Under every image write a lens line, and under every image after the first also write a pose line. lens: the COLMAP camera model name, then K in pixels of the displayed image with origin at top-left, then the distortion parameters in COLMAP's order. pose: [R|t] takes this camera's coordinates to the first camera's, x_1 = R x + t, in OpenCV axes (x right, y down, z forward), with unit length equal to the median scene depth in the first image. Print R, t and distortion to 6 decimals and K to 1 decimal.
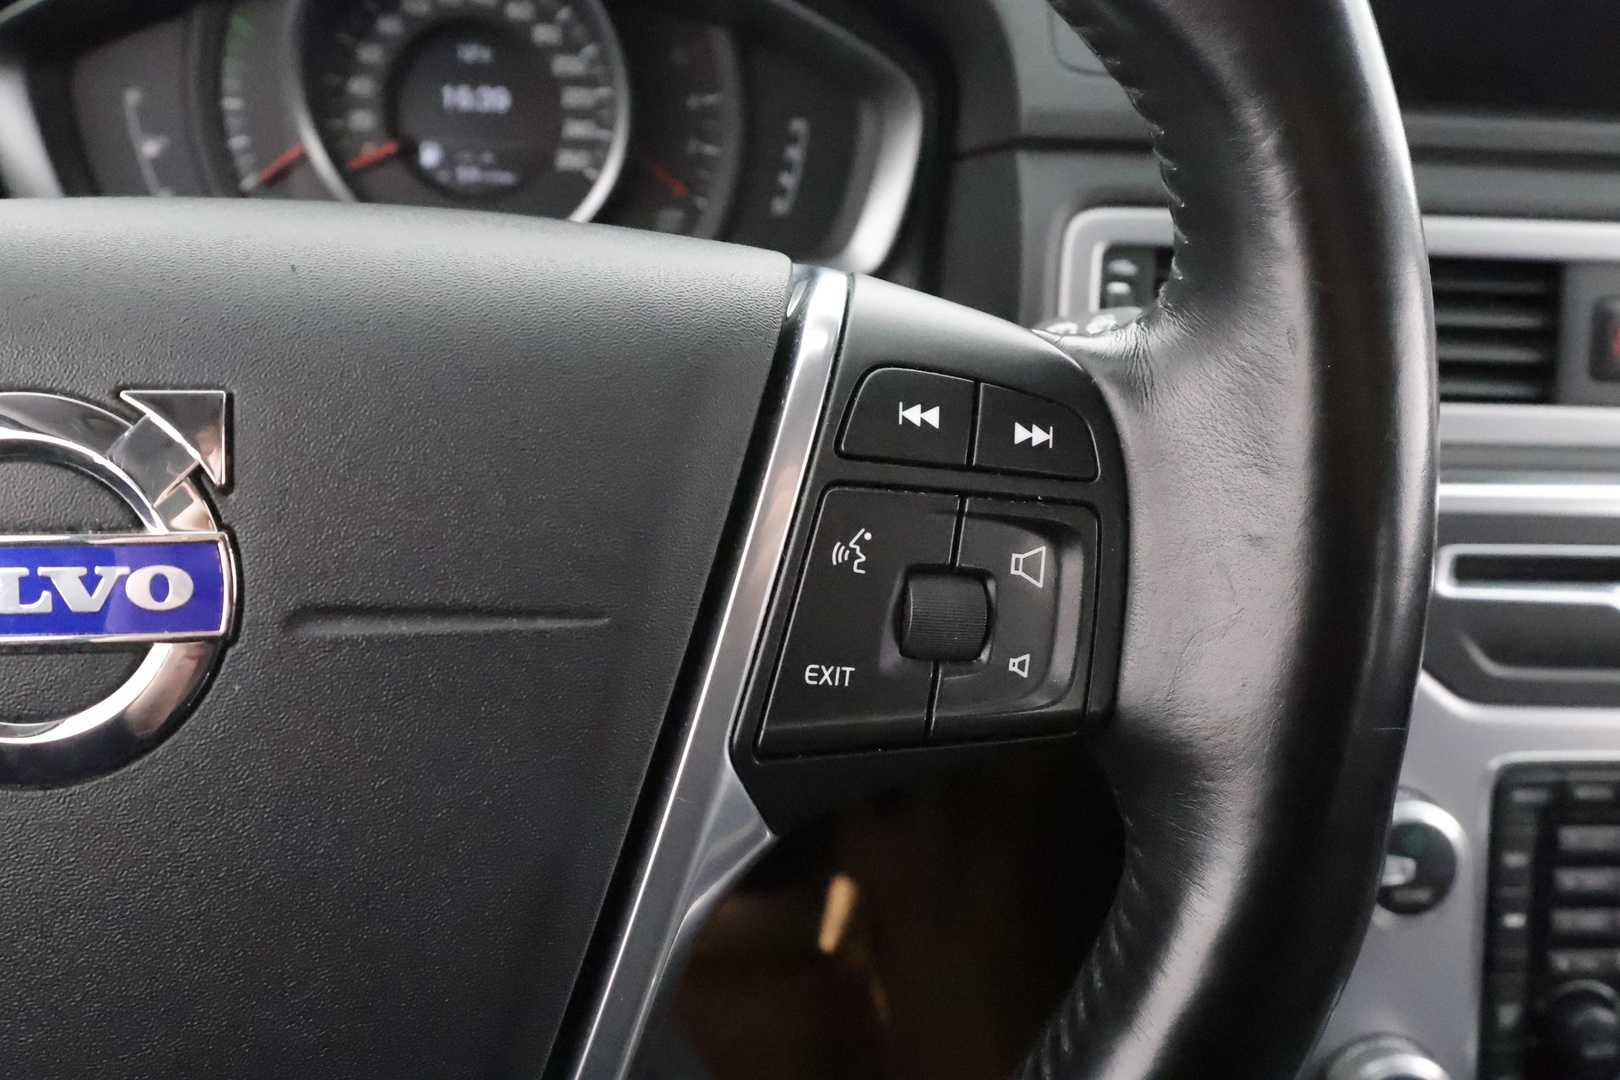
lens RADIAL K [[1287.2, 0, 814.5], [0, 1287.2, 535.4], [0, 0, 1]] dist [-0.003073, 0.024716]
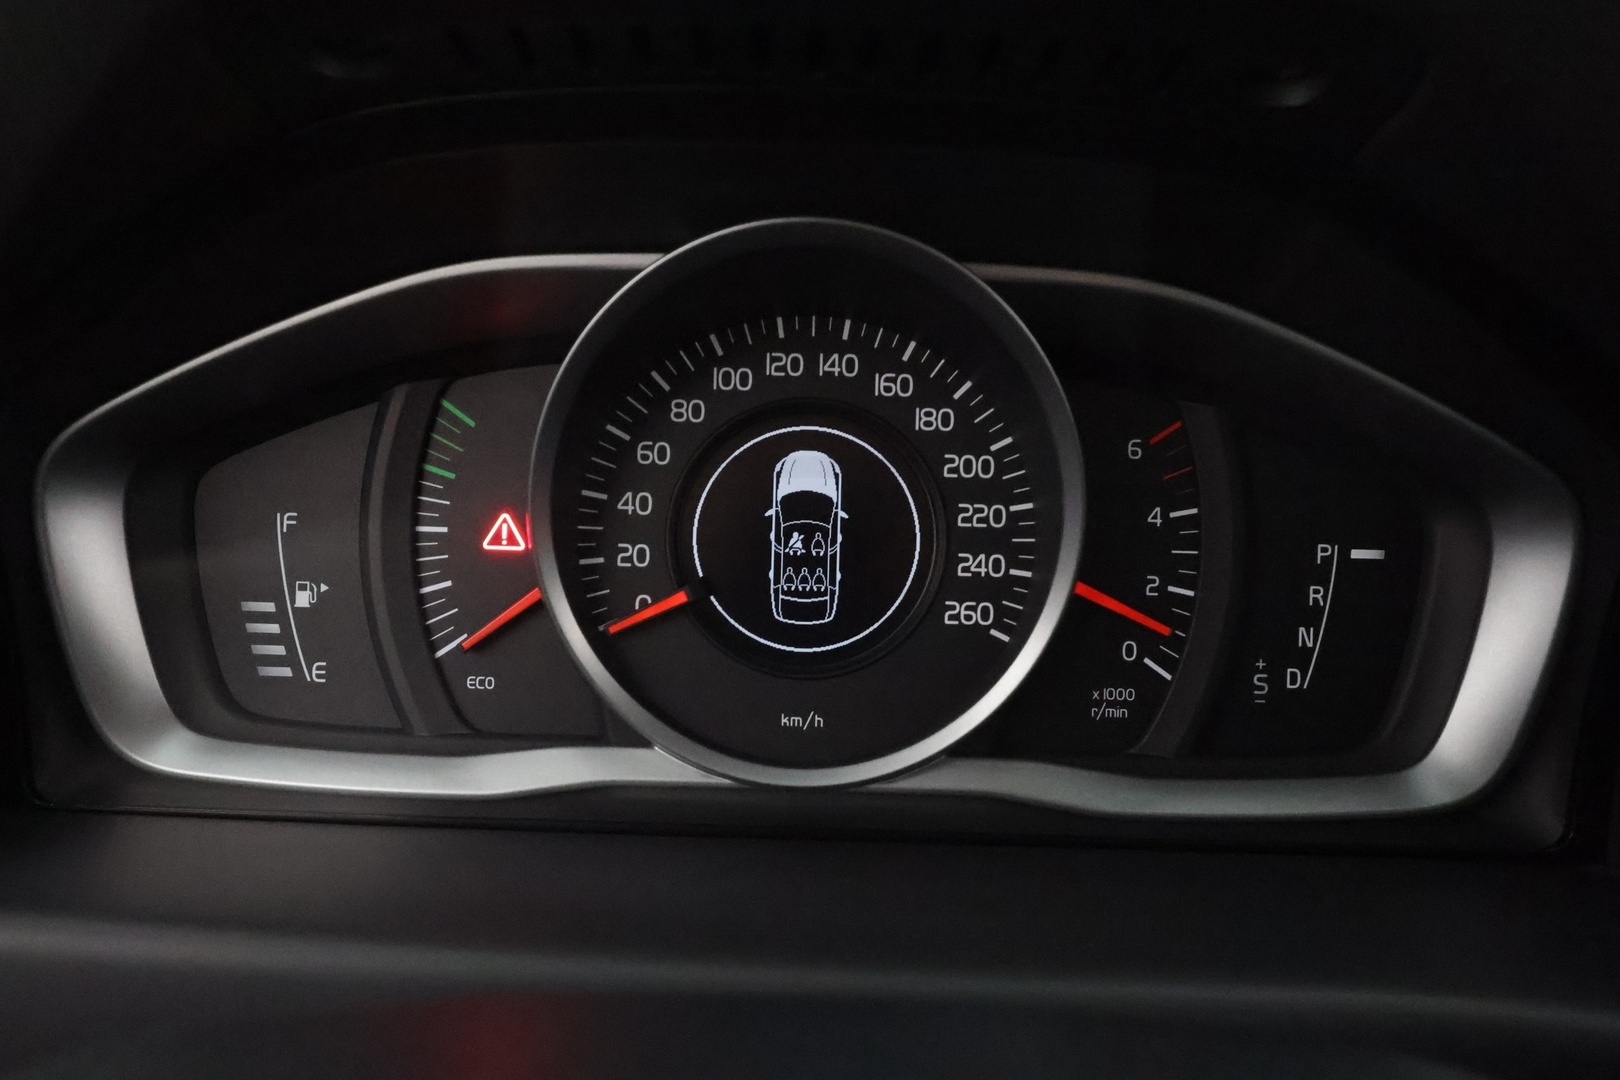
lens RADIAL K [[1287.2, 0, 799.8], [0, 1287.2, 537.1], [0, 0, 1]] dist [-0.003073, 0.024716]
pose [[0.996500, -0.004613, -0.083462, -0.260253], [-0.014091, 0.974918, -0.222119, -0.229571], [0.082393, 0.222518, 0.971441, 0.474448]]
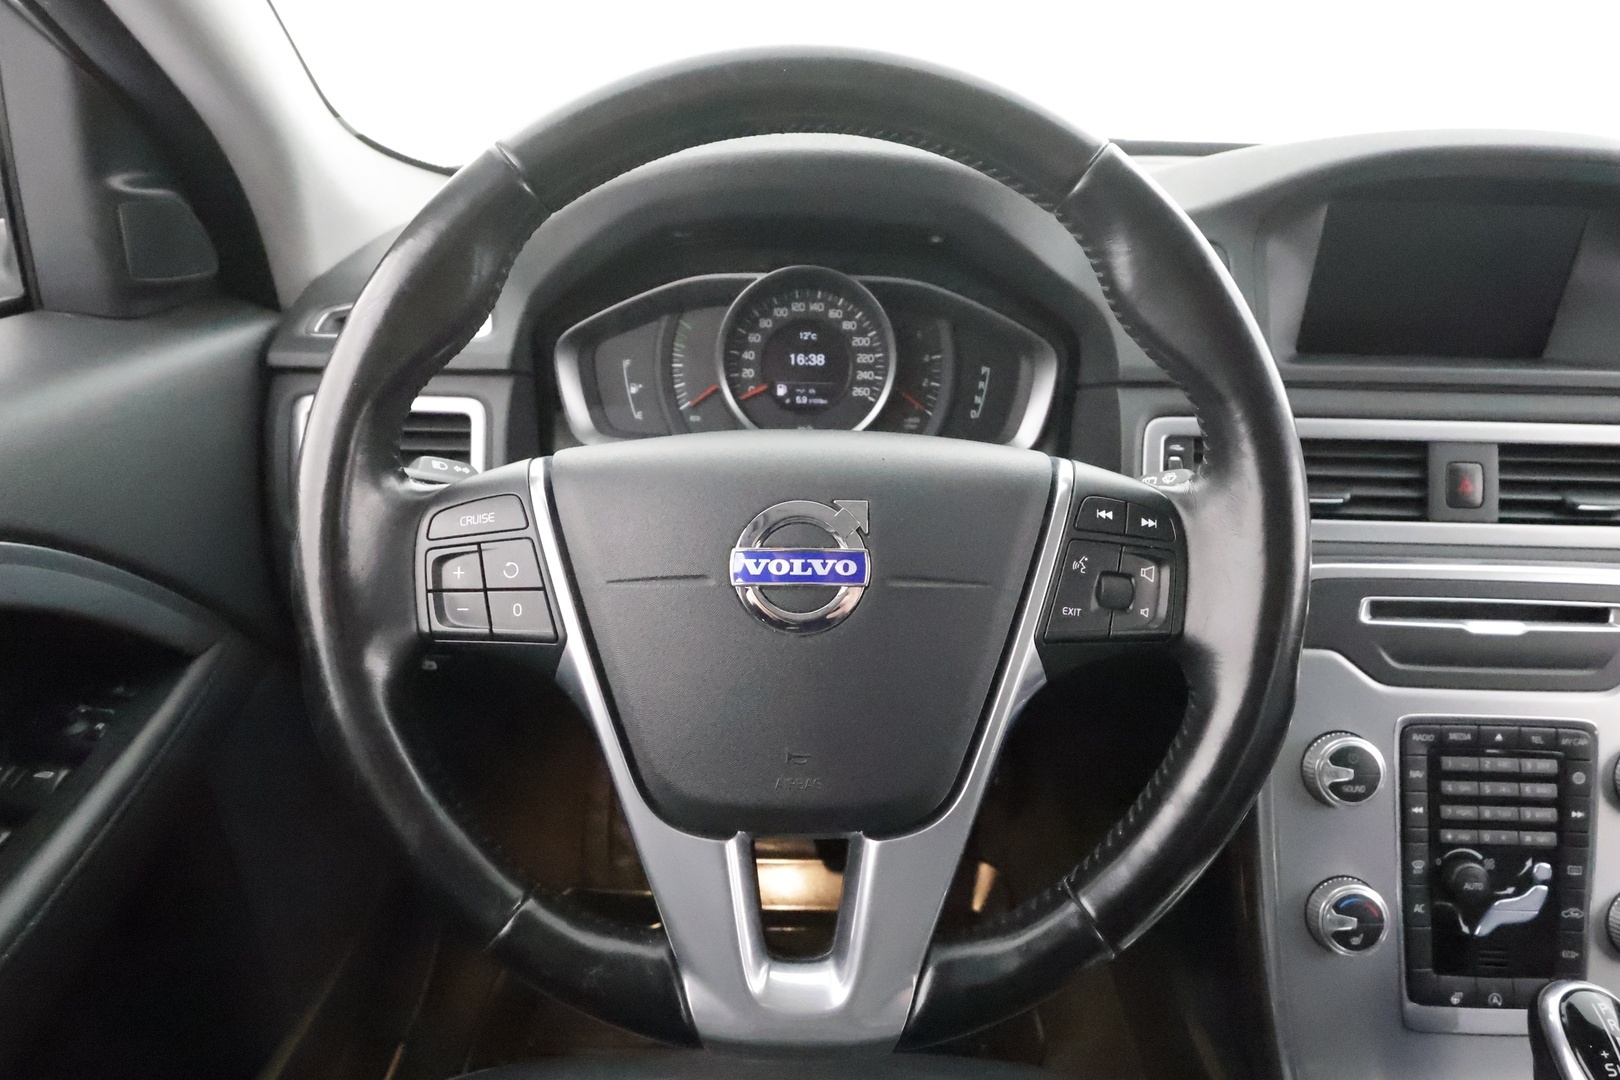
lens RADIAL K [[1056.9, 0, 813.5], [0, 1056.9, 536.7], [0, 0, 1]] dist [0.010857, 0.009501]
pose [[0.996113, -0.003512, -0.088012, -0.149432], [-0.006590, 0.993432, -0.114236, 0.097709], [0.087836, 0.114372, 0.989547, -0.546275]]
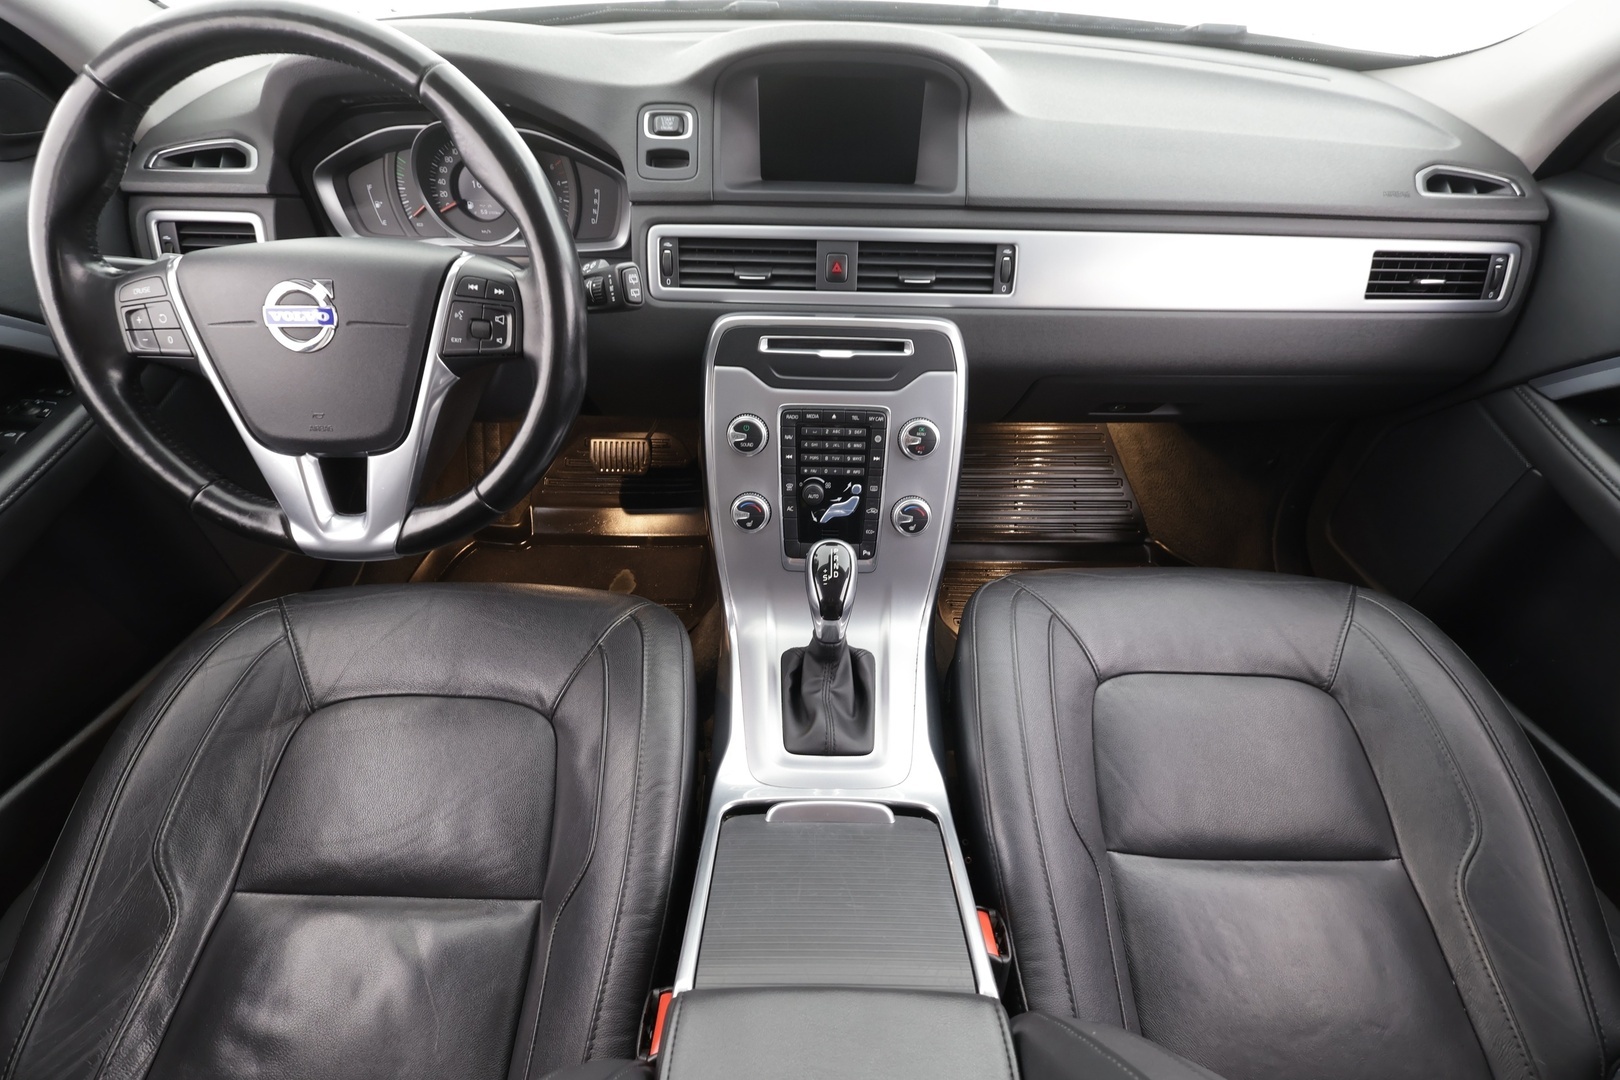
lens RADIAL K [[780.1, 0, 811.6], [0, 780.1, 535.8], [0, 0, 1]] dist [0.016430, 0.001710]
pose [[0.994175, 0.019439, -0.106014, 0.800464], [-0.001035, 0.985279, 0.170953, 0.158657], [0.107776, -0.169848, 0.979559, -0.921214]]
